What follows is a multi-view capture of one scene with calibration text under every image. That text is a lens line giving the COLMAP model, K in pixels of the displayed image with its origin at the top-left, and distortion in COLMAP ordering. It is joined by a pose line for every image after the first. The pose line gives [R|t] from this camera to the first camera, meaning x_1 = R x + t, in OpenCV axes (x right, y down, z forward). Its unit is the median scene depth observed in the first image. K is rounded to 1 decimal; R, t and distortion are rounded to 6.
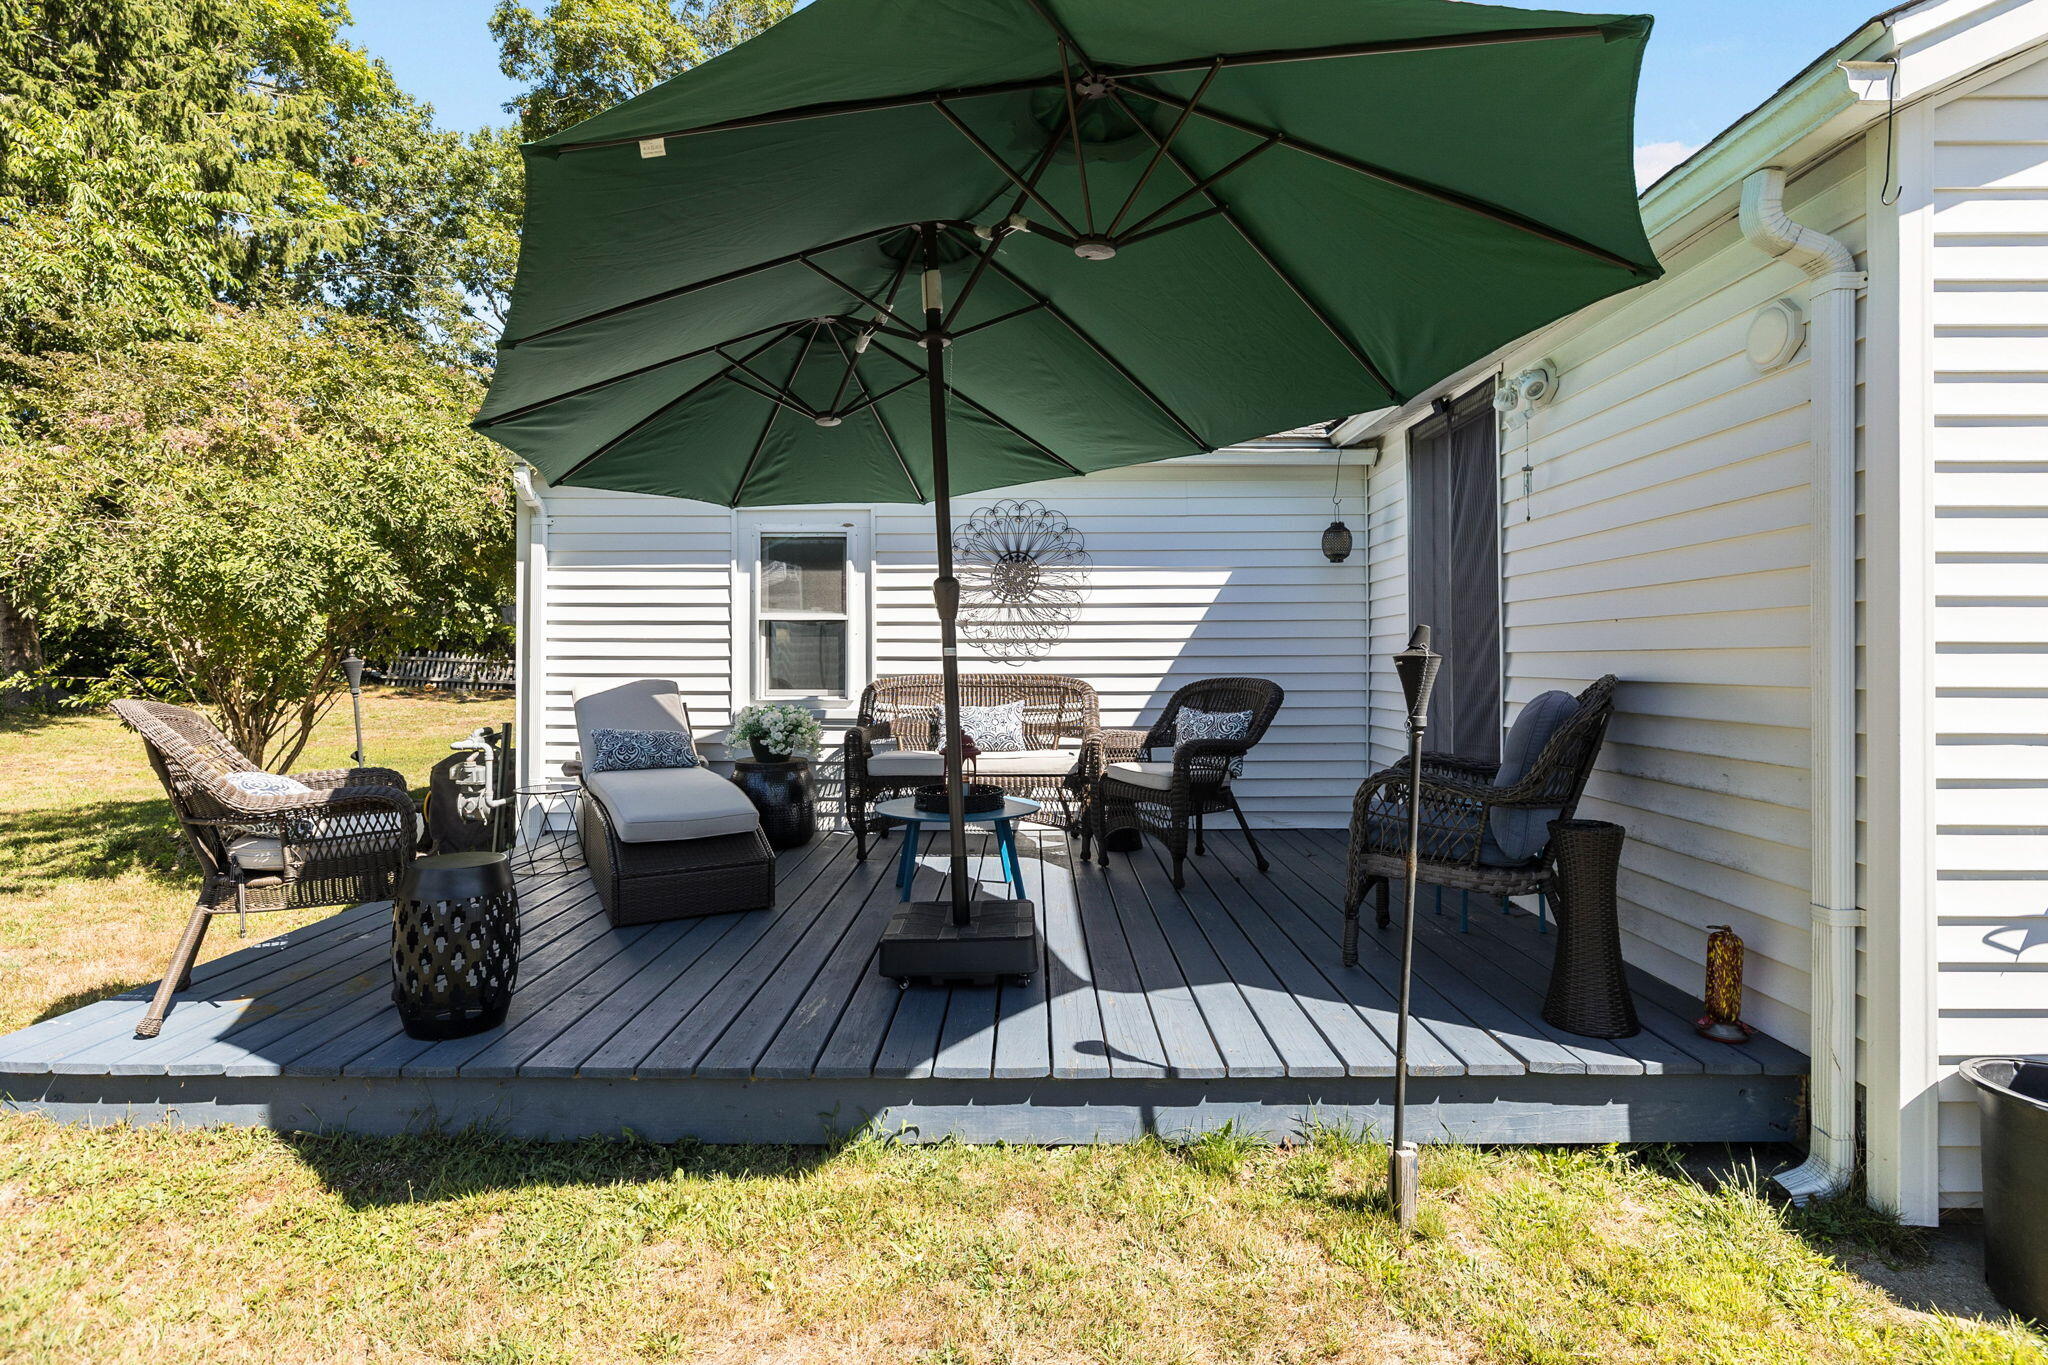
lens RADIAL K [[966.4, 0, 1031.1], [0, 966.4, 636.2], [0, 0, 1]] dist [-0.010487, 0.003001]
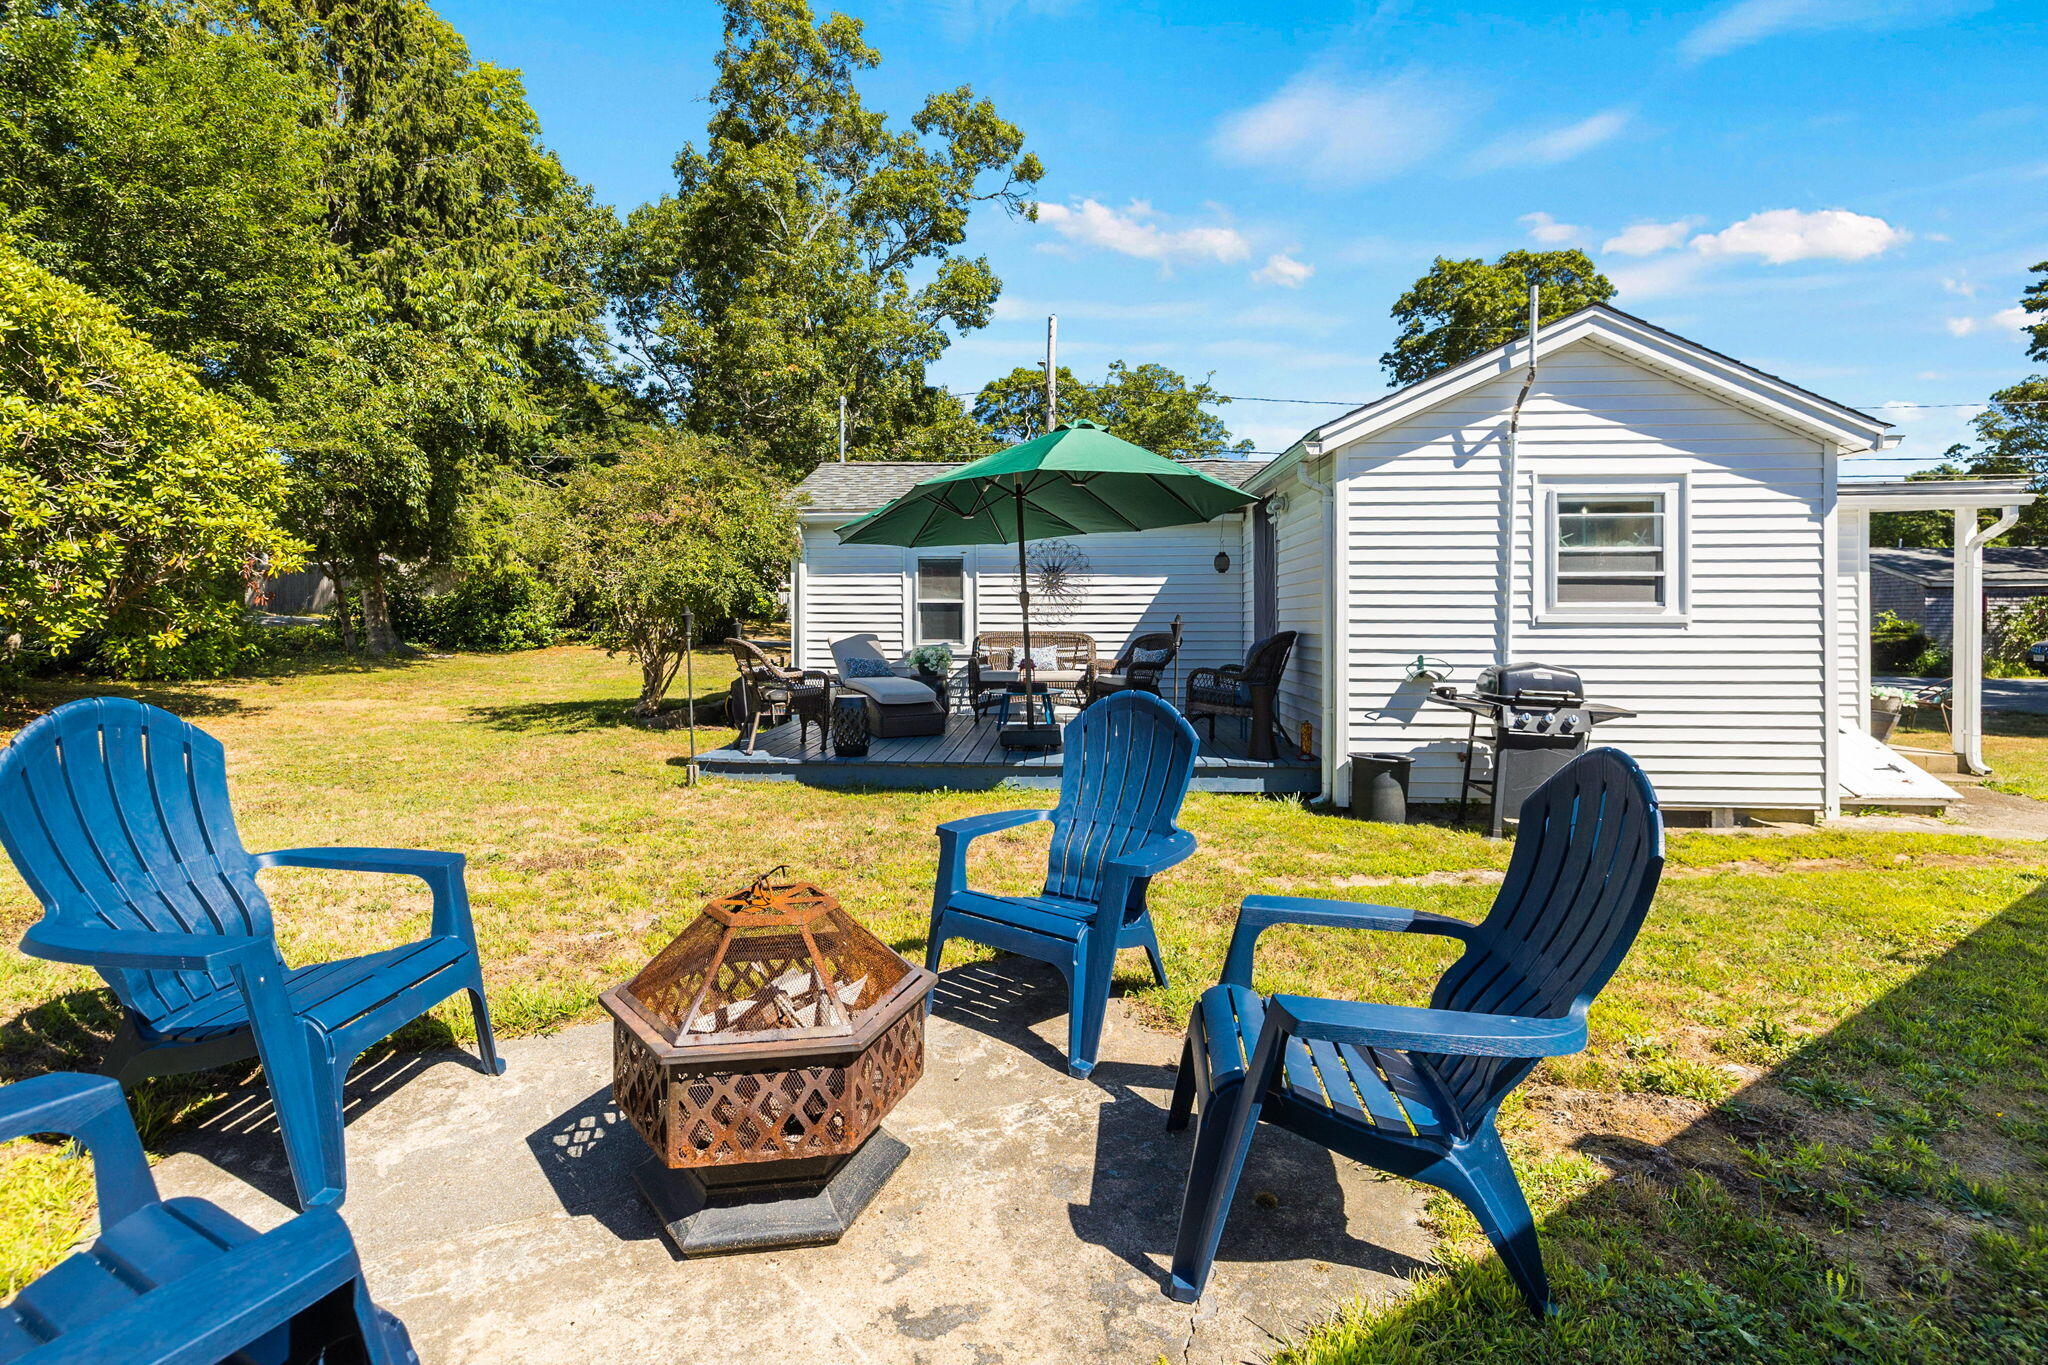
lens RADIAL K [[913.7, 0, 1002.3], [0, 913.7, 609.8], [0, 0, 1]] dist [0.003191, 0.000737]
pose [[0.997392, 0.000288, -0.072180, 0.015333], [0.000408, 0.999953, 0.009638, -0.021036], [0.072179, -0.009642, 0.997345, -0.806250]]
